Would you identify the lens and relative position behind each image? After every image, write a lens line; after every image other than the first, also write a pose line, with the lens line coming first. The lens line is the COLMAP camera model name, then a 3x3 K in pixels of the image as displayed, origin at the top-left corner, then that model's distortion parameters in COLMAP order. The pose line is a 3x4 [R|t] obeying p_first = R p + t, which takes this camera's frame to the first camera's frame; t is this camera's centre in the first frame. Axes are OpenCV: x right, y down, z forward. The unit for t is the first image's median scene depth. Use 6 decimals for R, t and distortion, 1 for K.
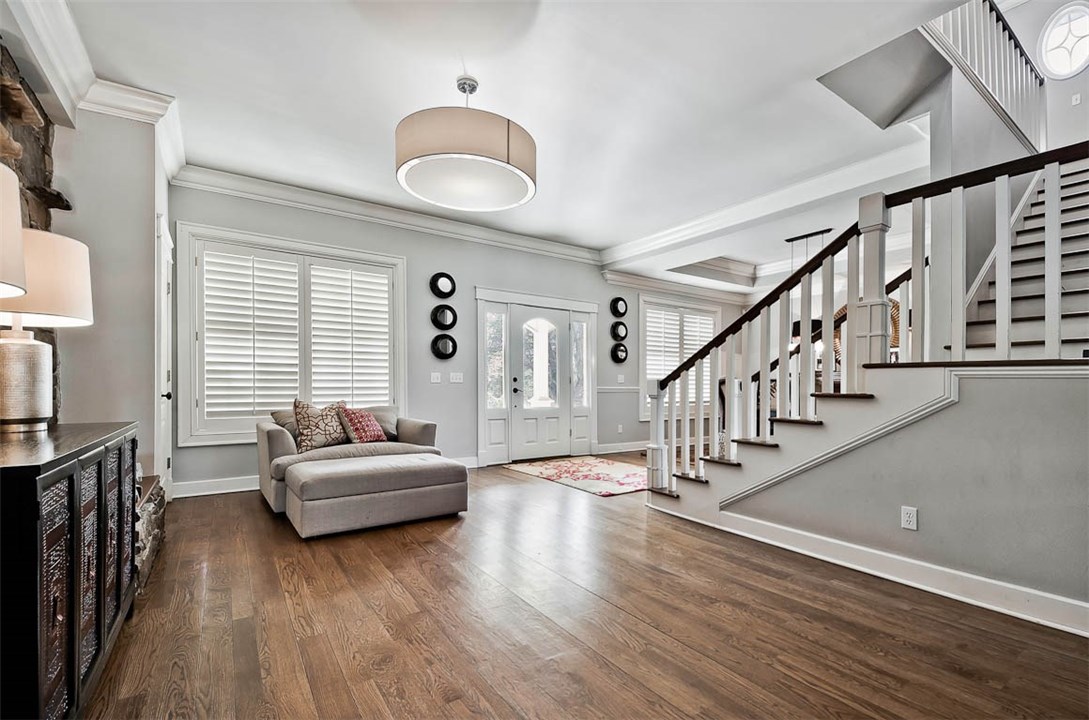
lens RADIAL K [[487.2, 0, 586.7], [0, 487.2, 379.1], [0, 0, 1]] dist [0.010347, -0.003205]
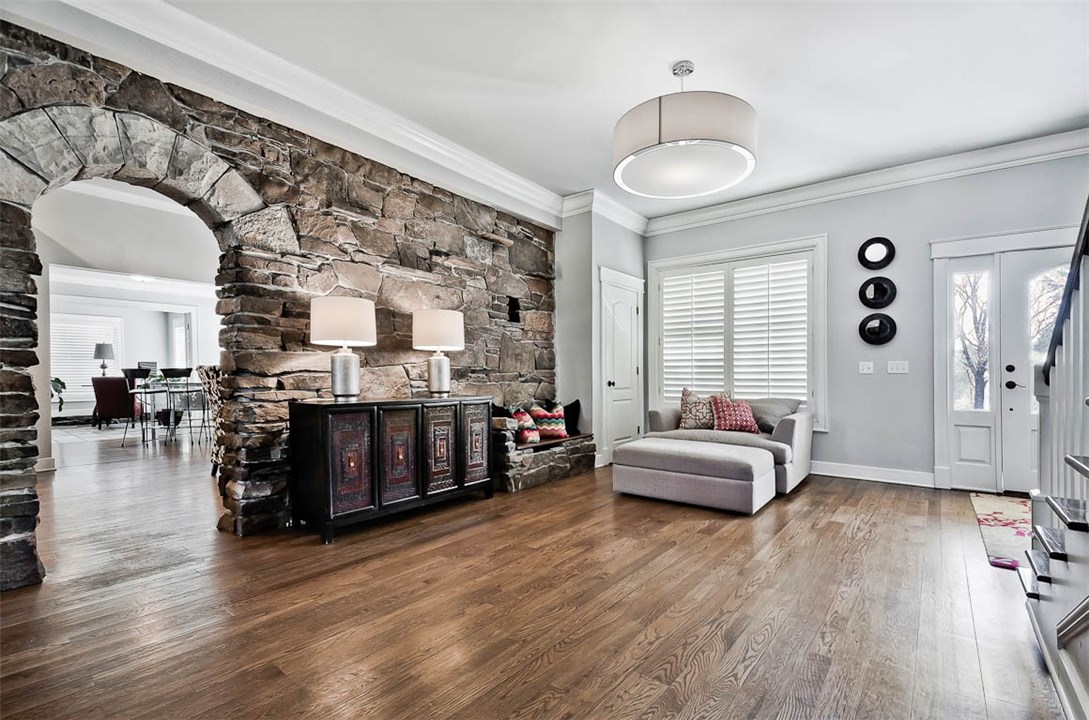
lens RADIAL K [[487.2, 0, 554.1], [0, 487.2, 385.5], [0, 0, 1]] dist [0.010347, -0.003205]
pose [[0.284025, 0.015672, -0.958689, 0.417030], [0.011683, 0.999736, 0.019805, 0.005704], [0.958746, -0.016825, 0.283766, 0.307832]]
